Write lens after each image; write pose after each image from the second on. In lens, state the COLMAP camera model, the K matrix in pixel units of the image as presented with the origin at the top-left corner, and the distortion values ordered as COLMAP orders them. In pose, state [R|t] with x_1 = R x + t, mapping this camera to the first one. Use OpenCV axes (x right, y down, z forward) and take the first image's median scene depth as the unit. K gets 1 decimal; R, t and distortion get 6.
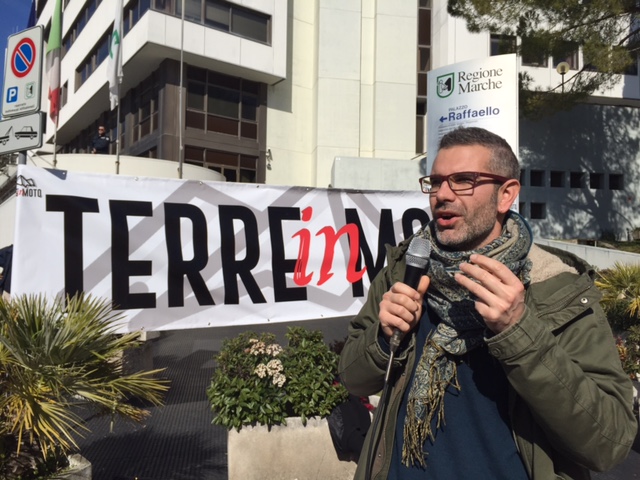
lens RADIAL K [[555.4, 0, 320.0], [0, 555.4, 240.0], [0, 0, 1]] dist [0.083691, -0.105587]
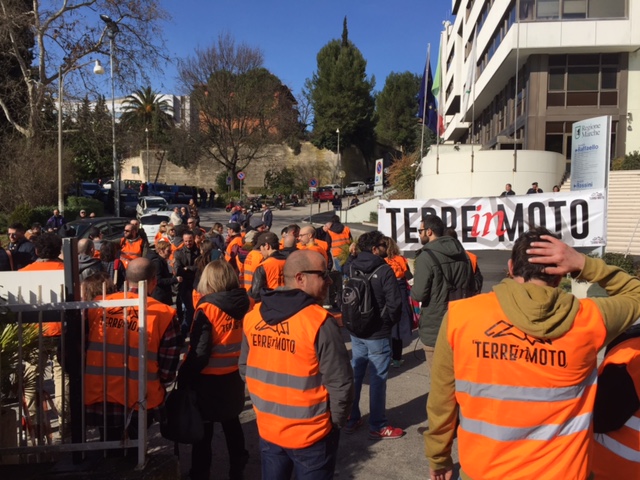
lens RADIAL K [[552.1, 0, 320.0], [0, 552.1, 240.0], [0, 0, 1]] dist [0.093229, -0.120437]
pose [[0.735822, 0.020054, -0.676878, 0.918604], [0.043839, 0.996054, 0.077167, -0.102413], [0.675755, -0.086455, 0.732039, -1.065858]]
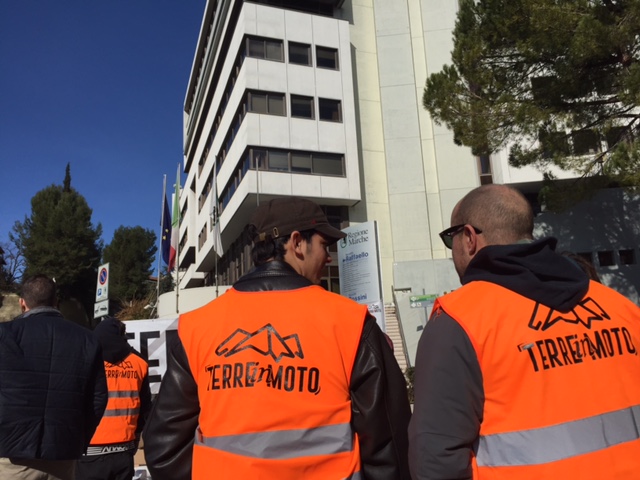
lens RADIAL K [[552.1, 0, 320.0], [0, 552.1, 240.0], [0, 0, 1]] dist [0.093229, -0.120437]
pose [[0.959329, -0.127895, -0.251657, 0.602668], [0.083450, 0.980122, -0.179993, 0.017032], [0.269674, 0.151671, 0.950932, -0.634901]]
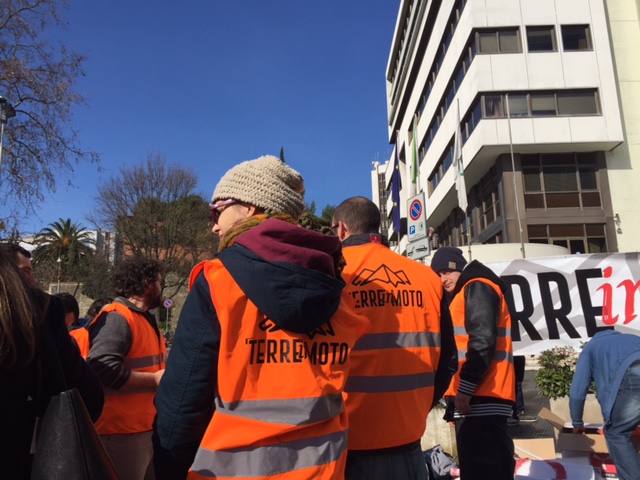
lens RADIAL K [[552.1, 0, 320.0], [0, 552.1, 240.0], [0, 0, 1]] dist [0.093229, -0.120437]
pose [[0.809771, -0.158574, -0.564912, 0.156795], [0.074778, 0.982828, -0.168696, 0.043664], [0.581962, 0.094362, 0.807723, -0.423138]]
